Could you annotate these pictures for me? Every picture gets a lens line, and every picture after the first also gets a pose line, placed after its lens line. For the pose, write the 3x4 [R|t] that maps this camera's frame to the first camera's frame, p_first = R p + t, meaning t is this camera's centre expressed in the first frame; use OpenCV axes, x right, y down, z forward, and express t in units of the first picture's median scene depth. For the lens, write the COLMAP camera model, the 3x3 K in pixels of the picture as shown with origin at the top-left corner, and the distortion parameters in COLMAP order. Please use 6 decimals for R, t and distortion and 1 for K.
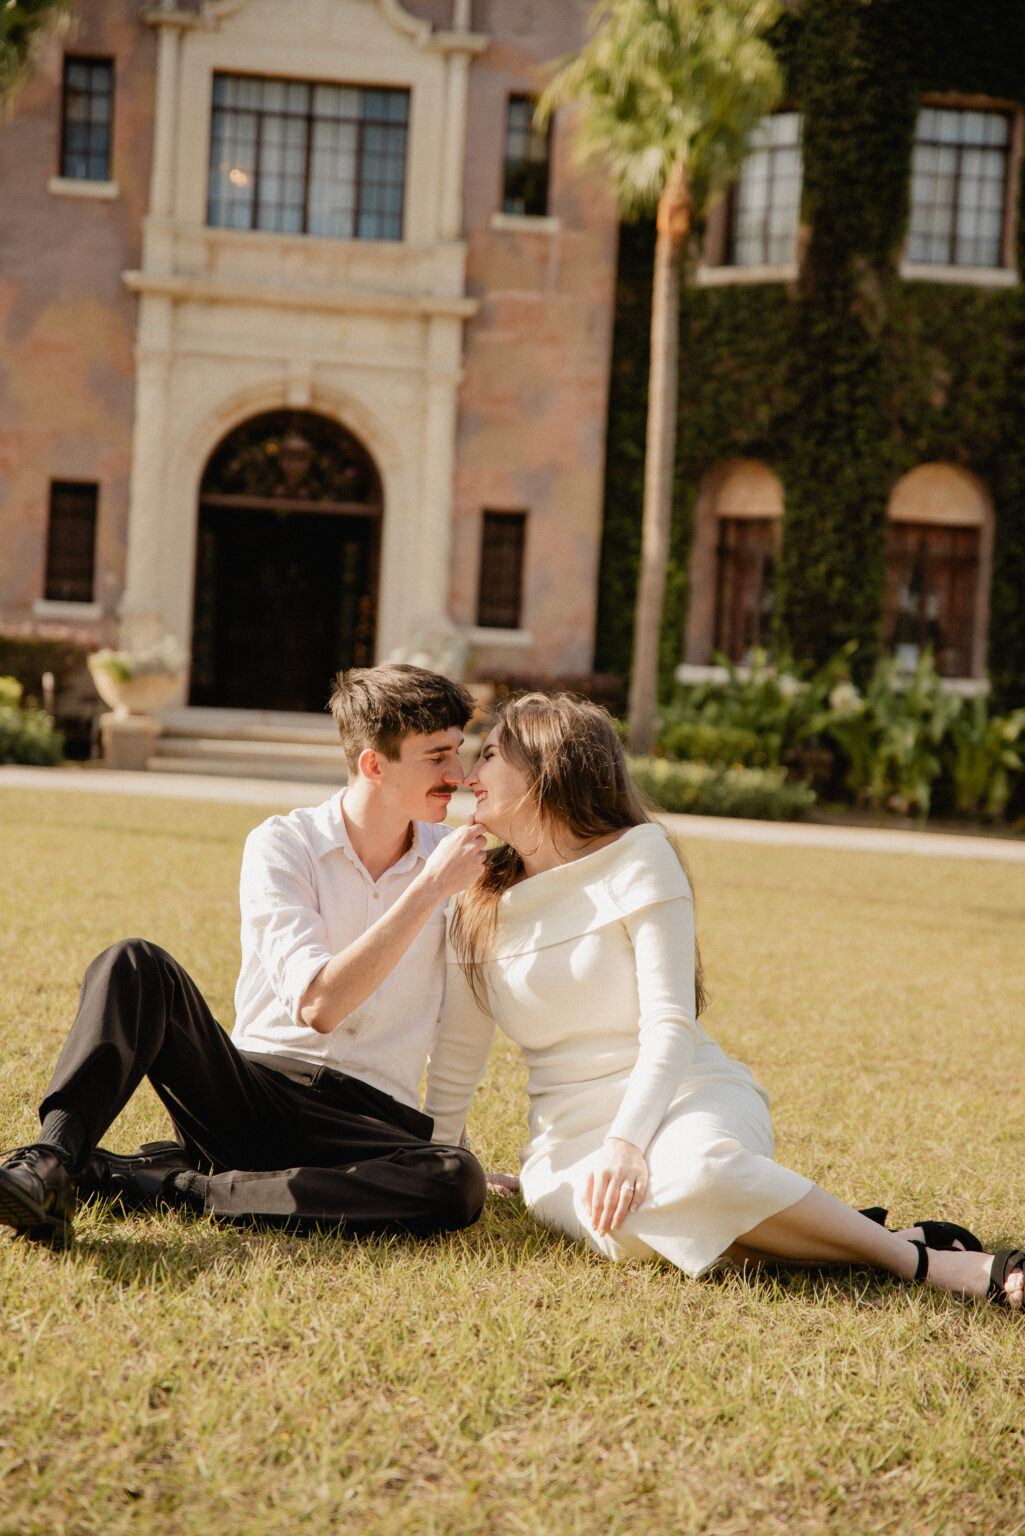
lens RADIAL K [[3286.7, 0, 517.6], [0, 3286.7, 760.2], [0, 0, 1]] dist [0.336851, 0.000000]
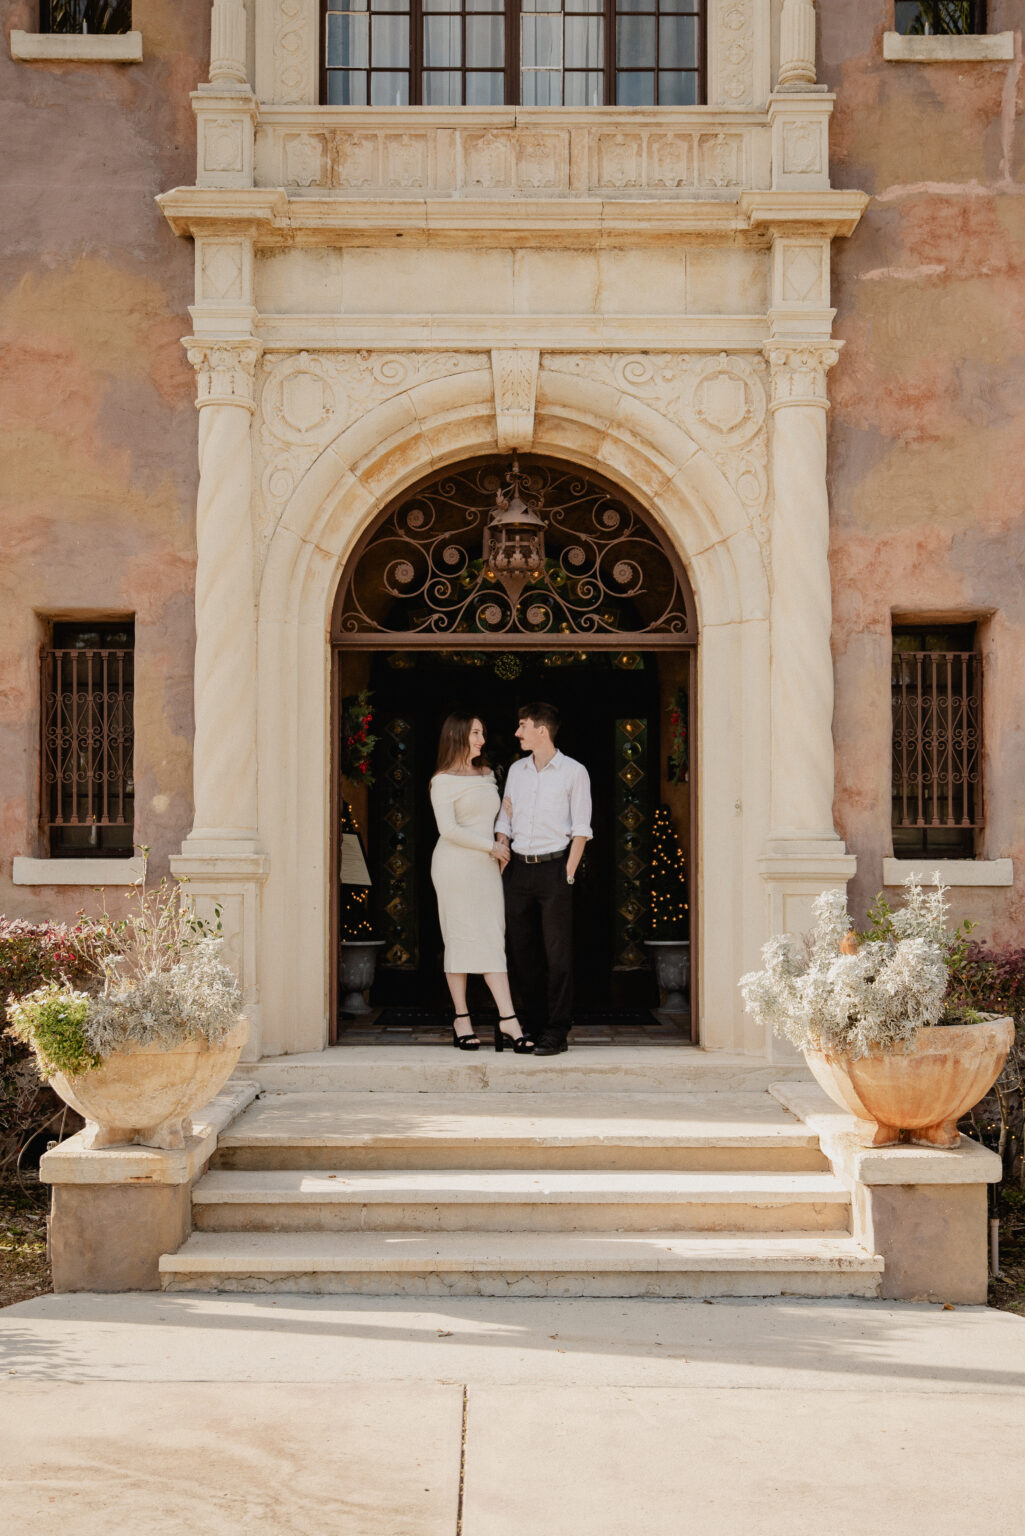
lens RADIAL K [[1765.3, 0, 526.2], [0, 1765.3, 778.9], [0, 0, 1]] dist [0.049545, 0.000000]
pose [[0.994479, -0.060479, -0.085758, -0.044724], [0.054181, 0.995788, -0.073959, -0.035407], [0.089870, 0.068904, 0.993567, 0.736463]]
